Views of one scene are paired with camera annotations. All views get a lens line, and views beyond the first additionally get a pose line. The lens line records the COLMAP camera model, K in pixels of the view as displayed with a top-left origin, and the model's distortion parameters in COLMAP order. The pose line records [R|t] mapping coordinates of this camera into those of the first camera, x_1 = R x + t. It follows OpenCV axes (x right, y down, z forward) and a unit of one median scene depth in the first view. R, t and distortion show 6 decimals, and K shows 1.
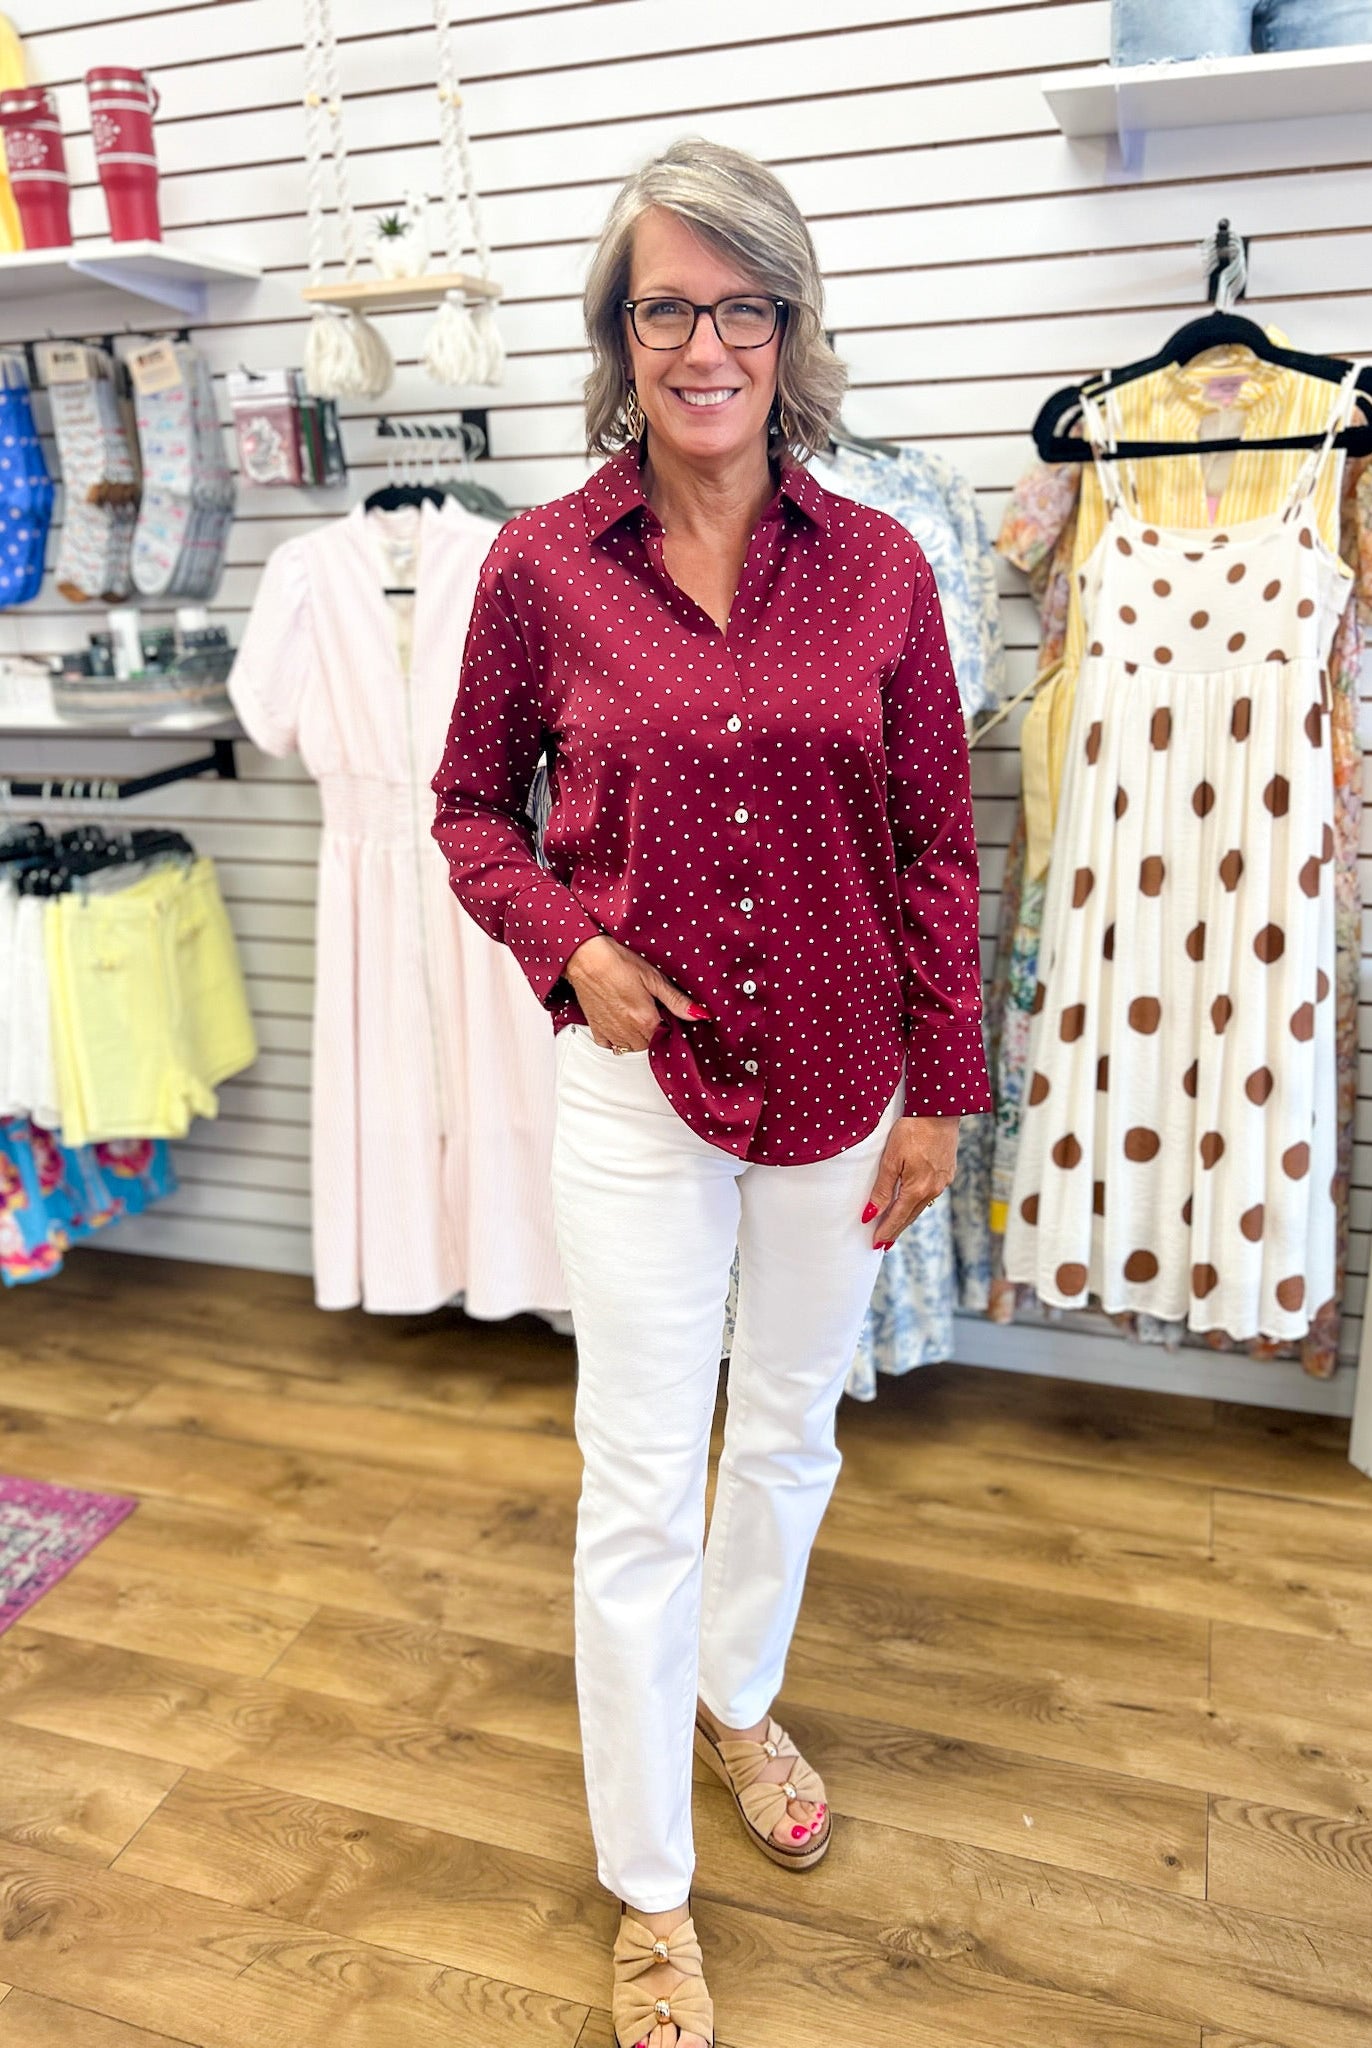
lens RADIAL K [[1544.3, 0, 693.9], [0, 1544.3, 1032.1], [0, 0, 1]] dist [0.025224, -0.033239]
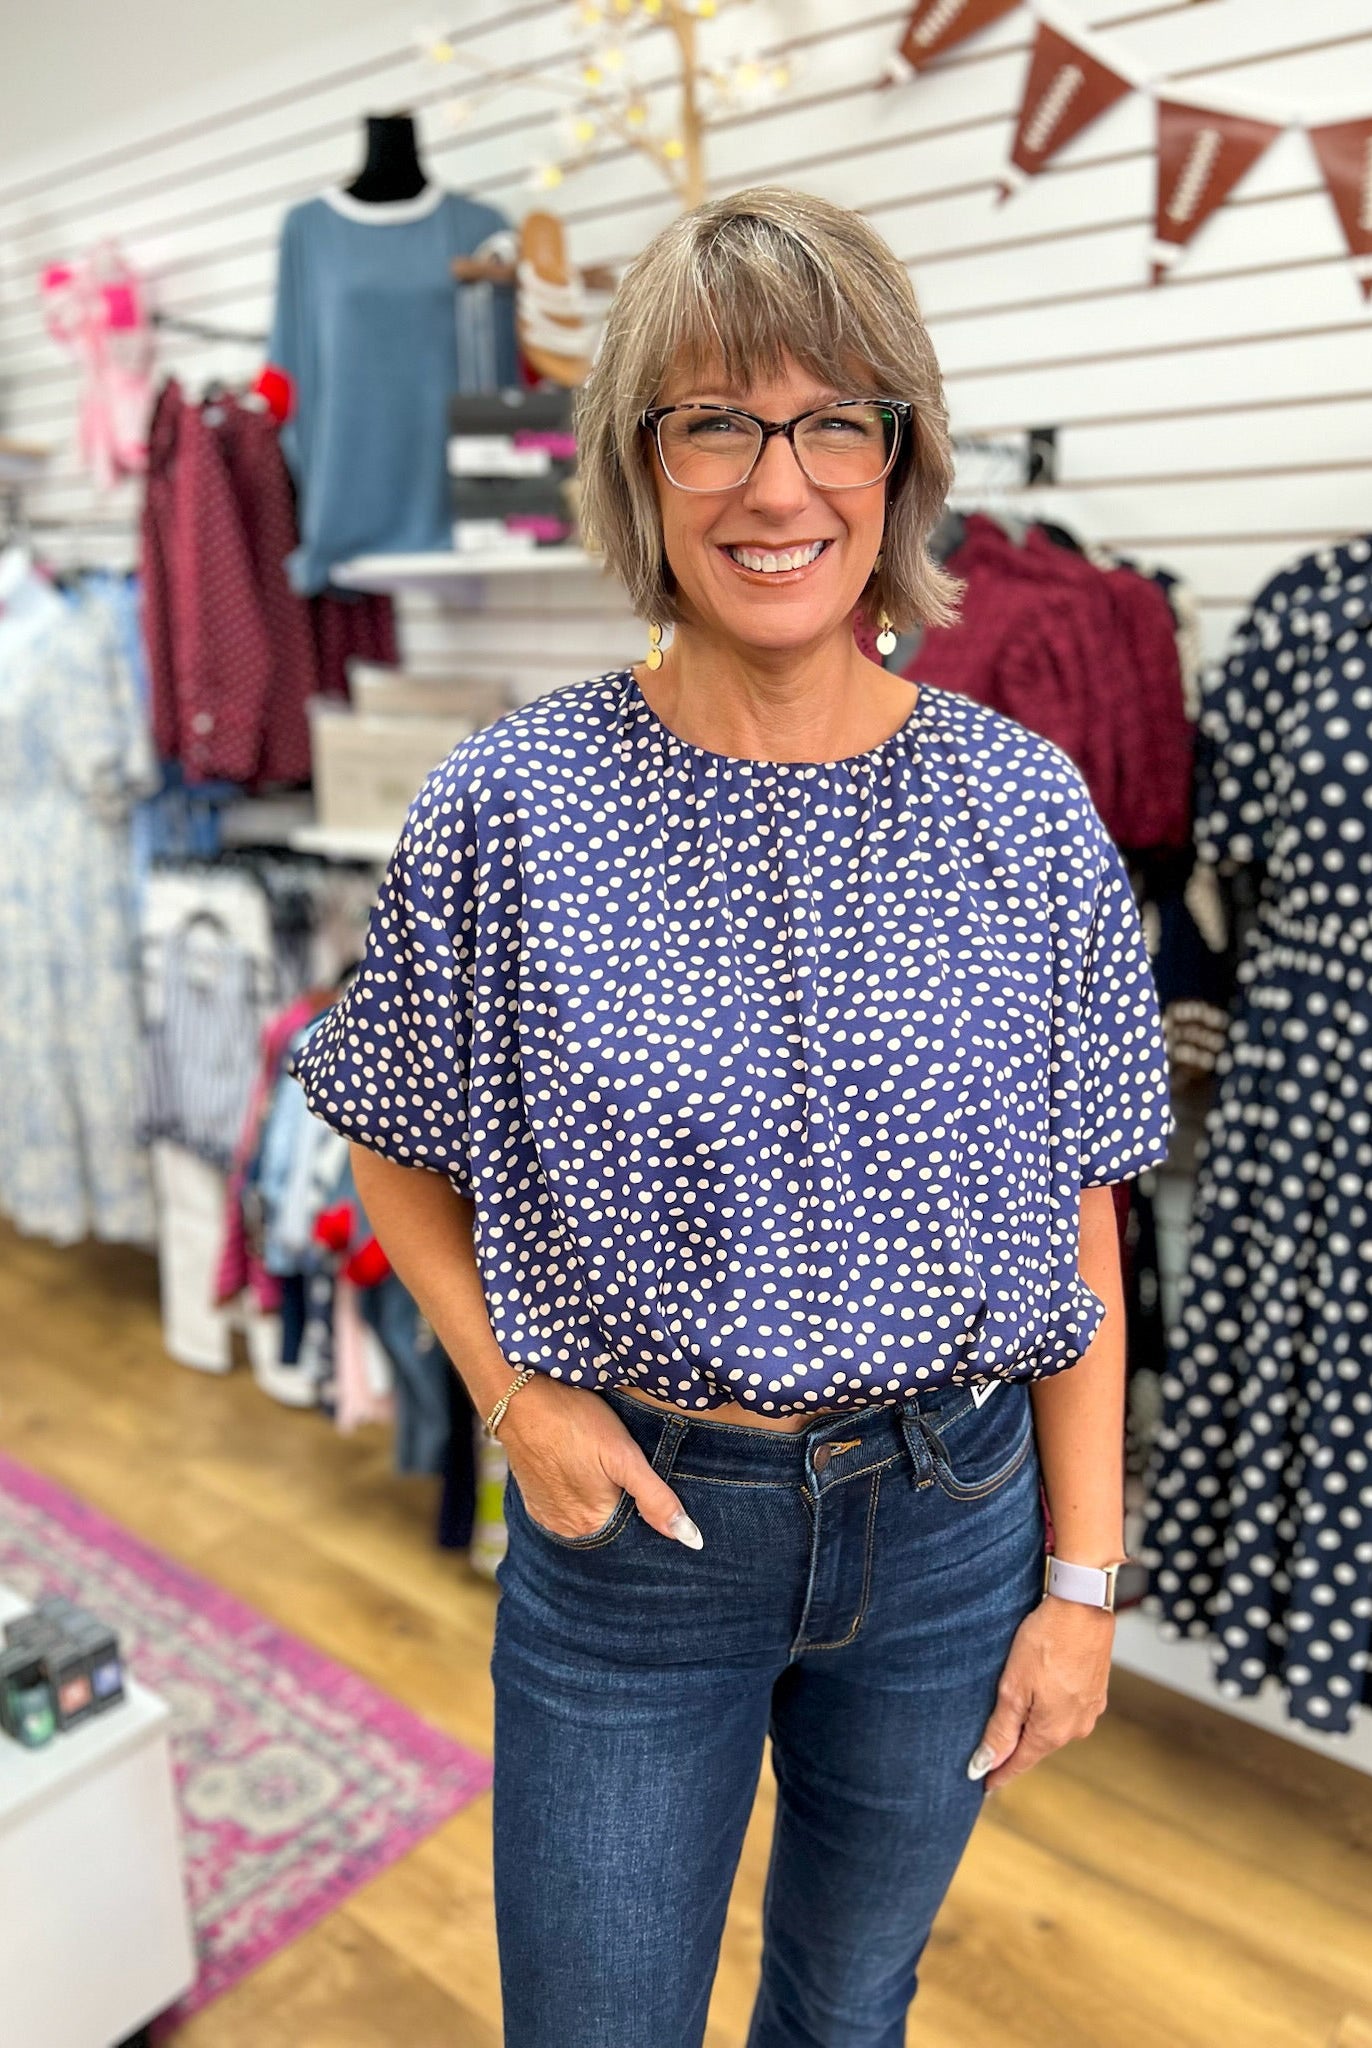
lens RADIAL K [[1544.3, 0, 680.7], [0, 1544.3, 1030.8], [0, 0, 1]] dist [0.025224, -0.033239]
pose [[0.931485, 0.119912, -0.343449, -0.020807], [-0.144200, 0.988480, -0.045973, -0.088273], [0.333980, 0.092348, 0.938045, 0.201474]]
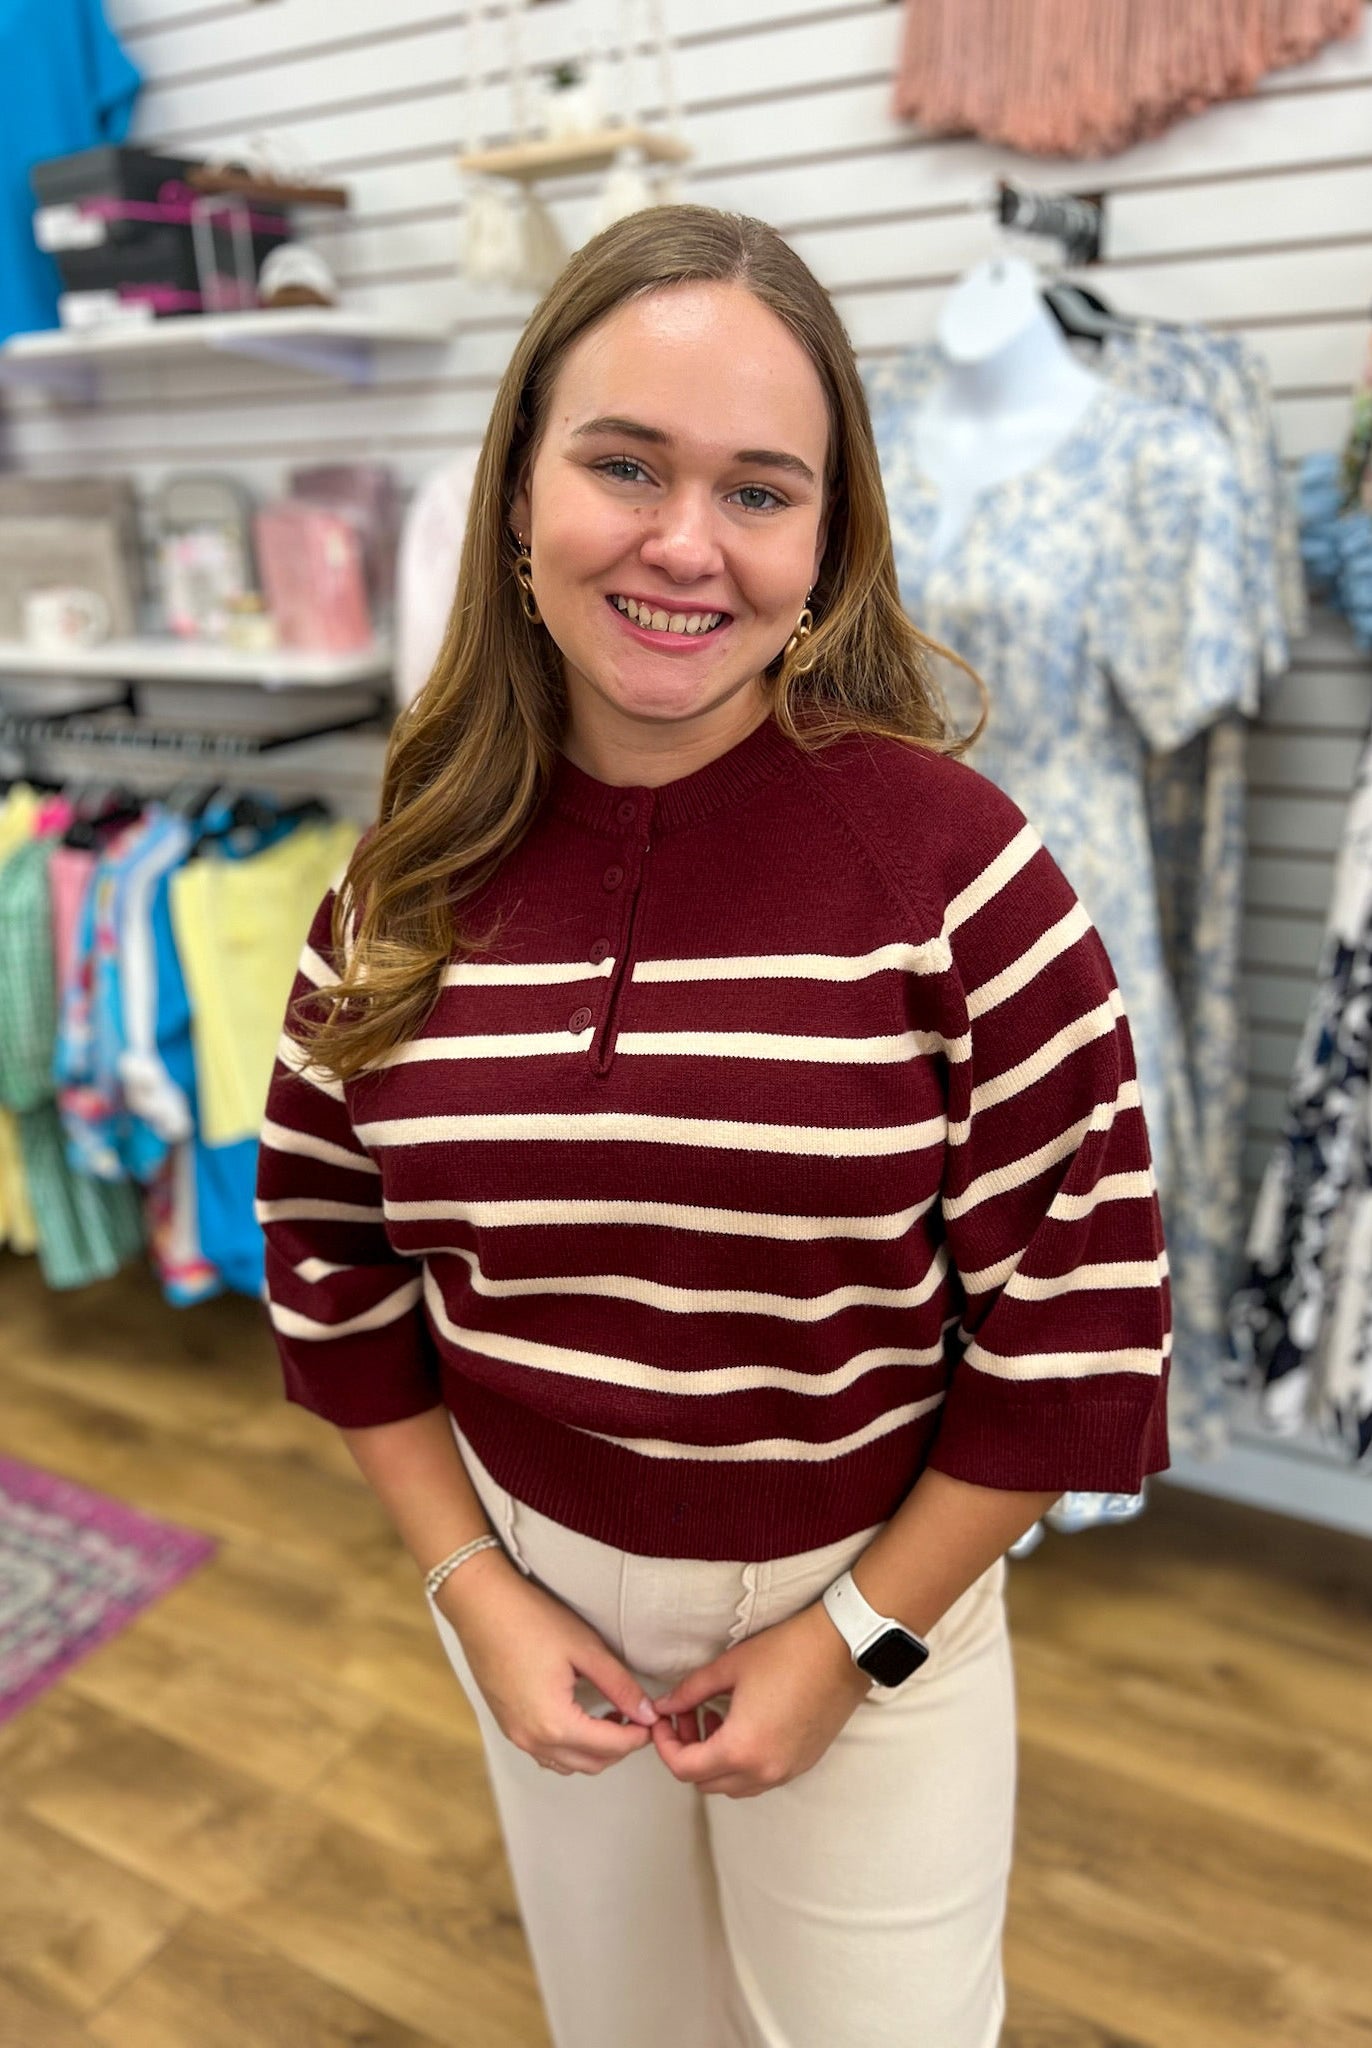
lens RADIAL K [[1544.3, 0, 689.0], [0, 1544.3, 1021.0], [0, 0, 1]] dist [0.025224, -0.033239]
pose [[0.981516, 0.064829, -0.180063, 0.052839], [-0.061756, 0.997835, 0.022628, -0.039387], [0.181140, -0.011090, 0.983395, 0.189958]]
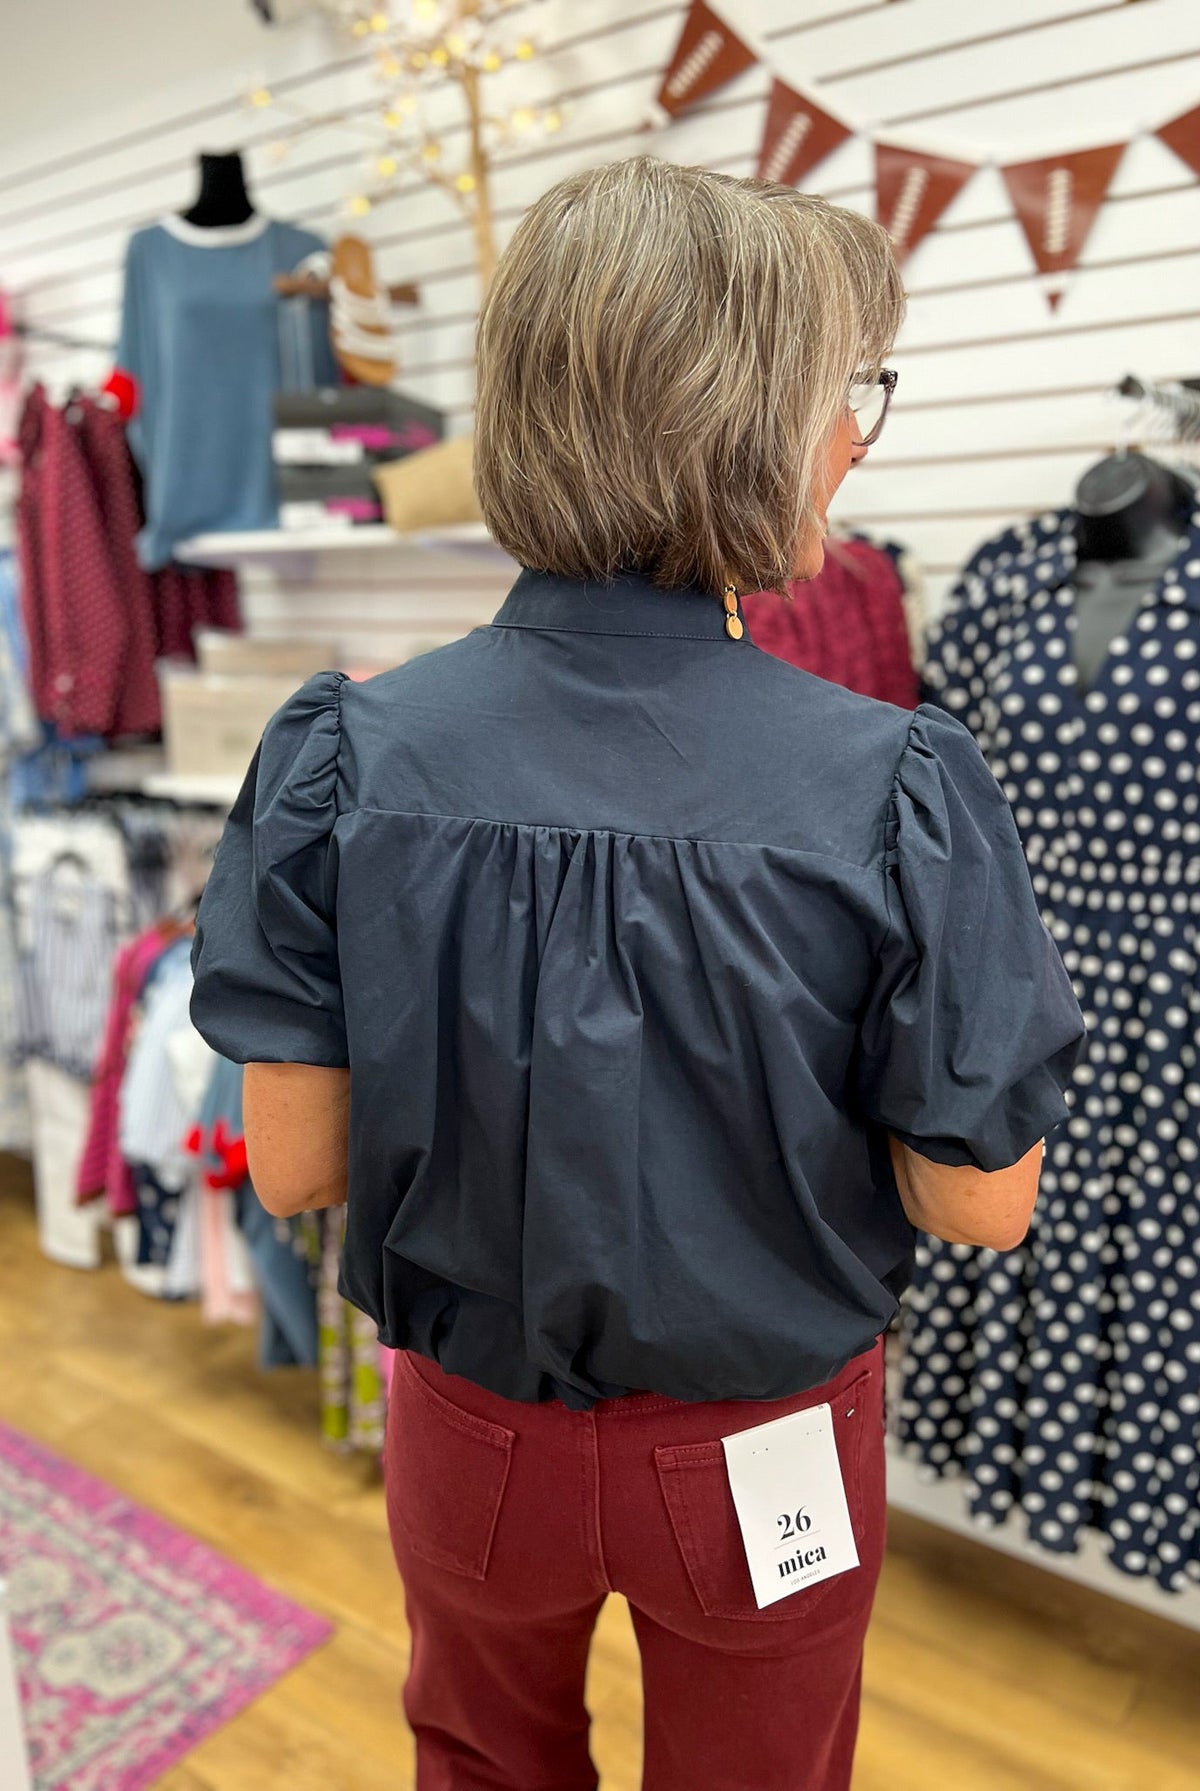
lens RADIAL K [[1350.5, 0, 600.4], [0, 1350.5, 896.0], [0, 0, 1]] dist [0.025224, -0.033239]
pose [[0.950157, 0.087710, -0.299181, 0.005037], [-0.119953, 0.988588, -0.091133, -0.092570], [0.287774, 0.122478, 0.949834, 0.222436]]
